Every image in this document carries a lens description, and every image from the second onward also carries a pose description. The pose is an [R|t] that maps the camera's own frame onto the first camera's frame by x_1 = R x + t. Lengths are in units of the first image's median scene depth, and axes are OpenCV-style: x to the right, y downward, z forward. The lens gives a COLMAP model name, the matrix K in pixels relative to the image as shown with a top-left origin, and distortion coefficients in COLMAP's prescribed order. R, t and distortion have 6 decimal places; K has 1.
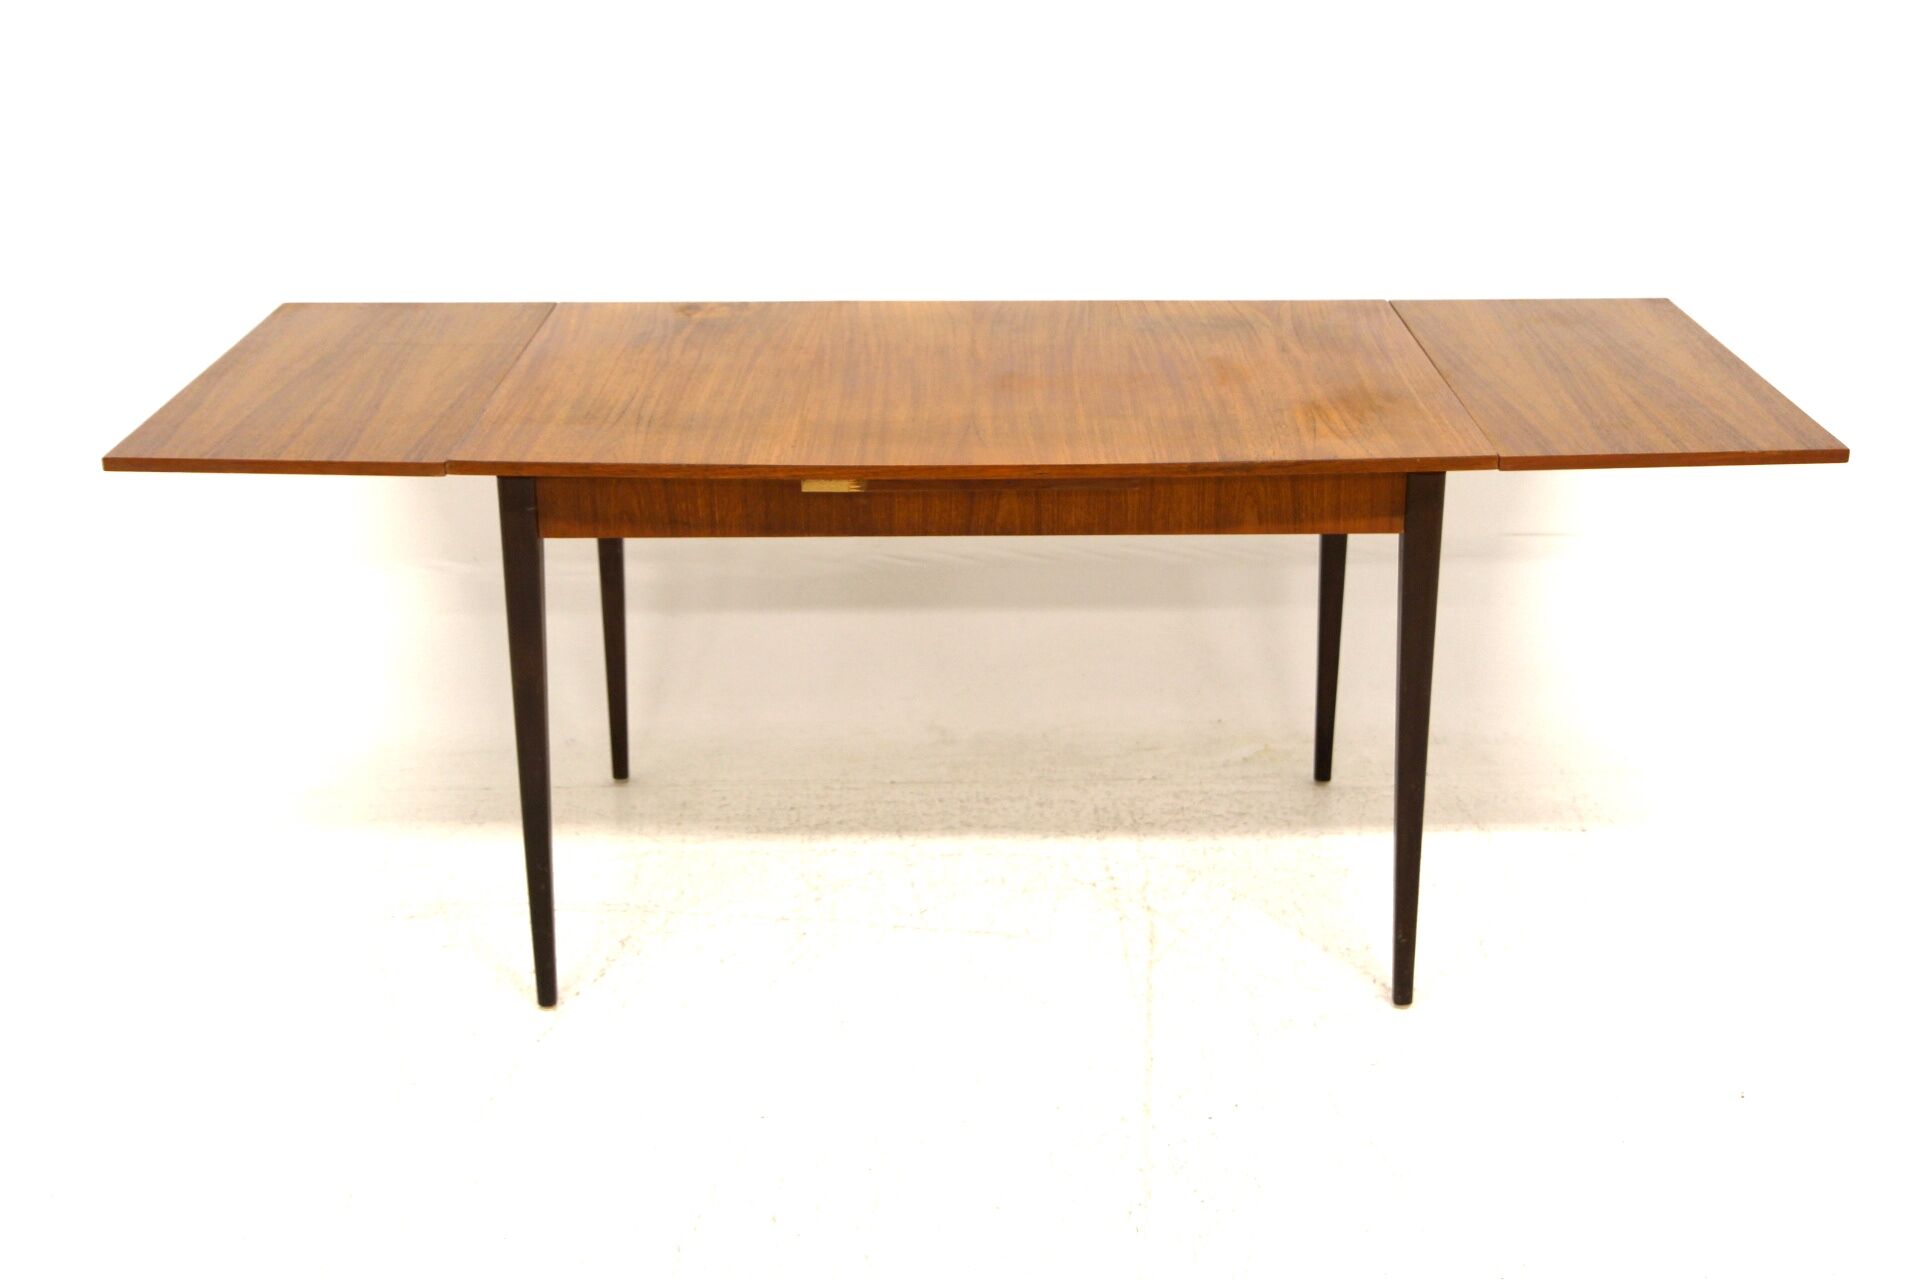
lens RADIAL K [[2473.6, 0, 957.4], [0, 2473.6, 640.4], [0, 0, 1]] dist [0.034278, 0.000000]
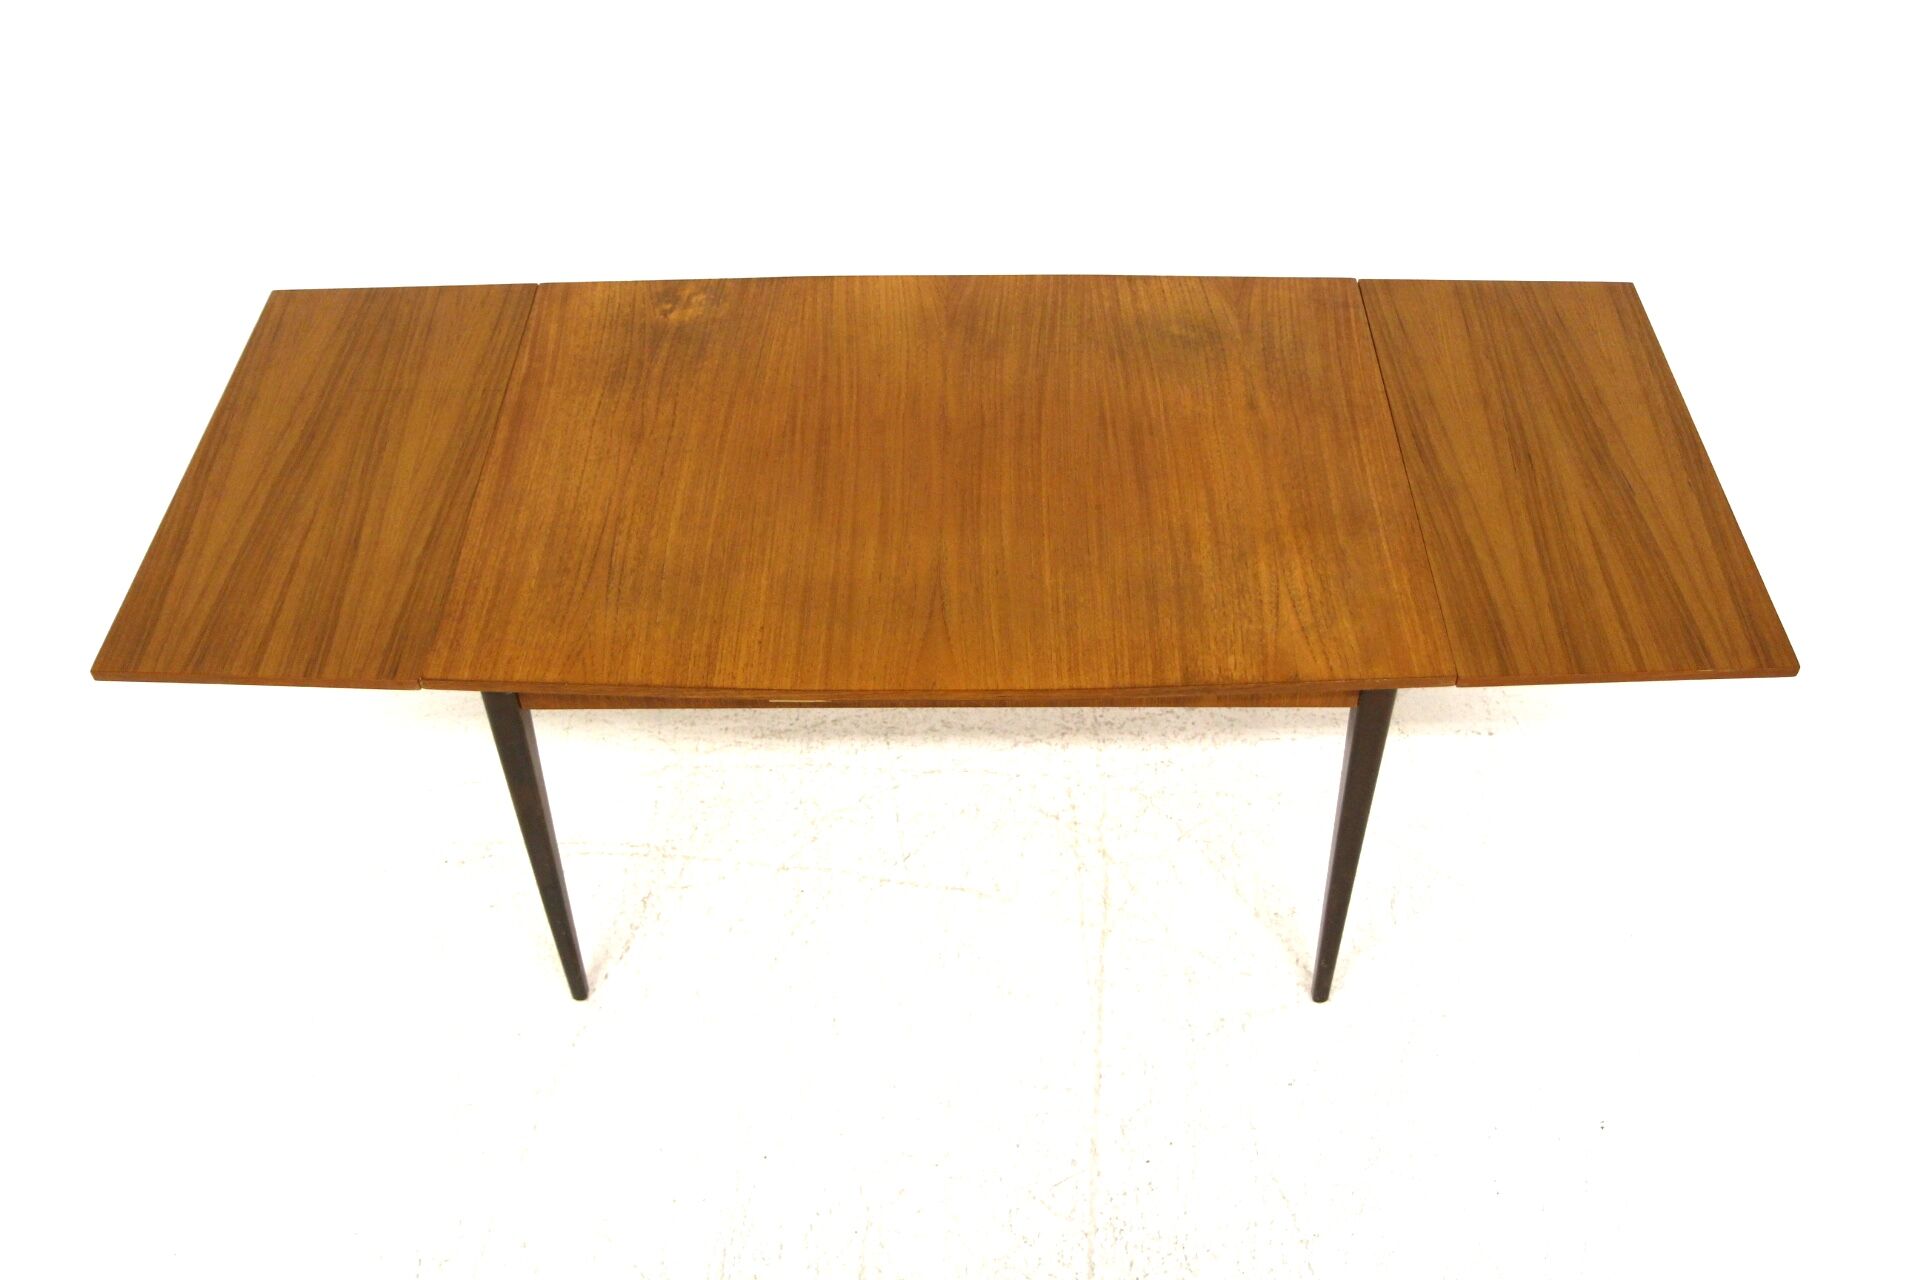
lens RADIAL K [[1836.6, 0, 951.2], [0, 1836.6, 647.8], [0, 0, 1]] dist [-0.054572, 0.000000]
pose [[0.999894, -0.003133, -0.014247, 0.021150], [0.008866, 0.906111, 0.422948, -0.369206], [0.011584, -0.423029, 0.906042, 0.301606]]
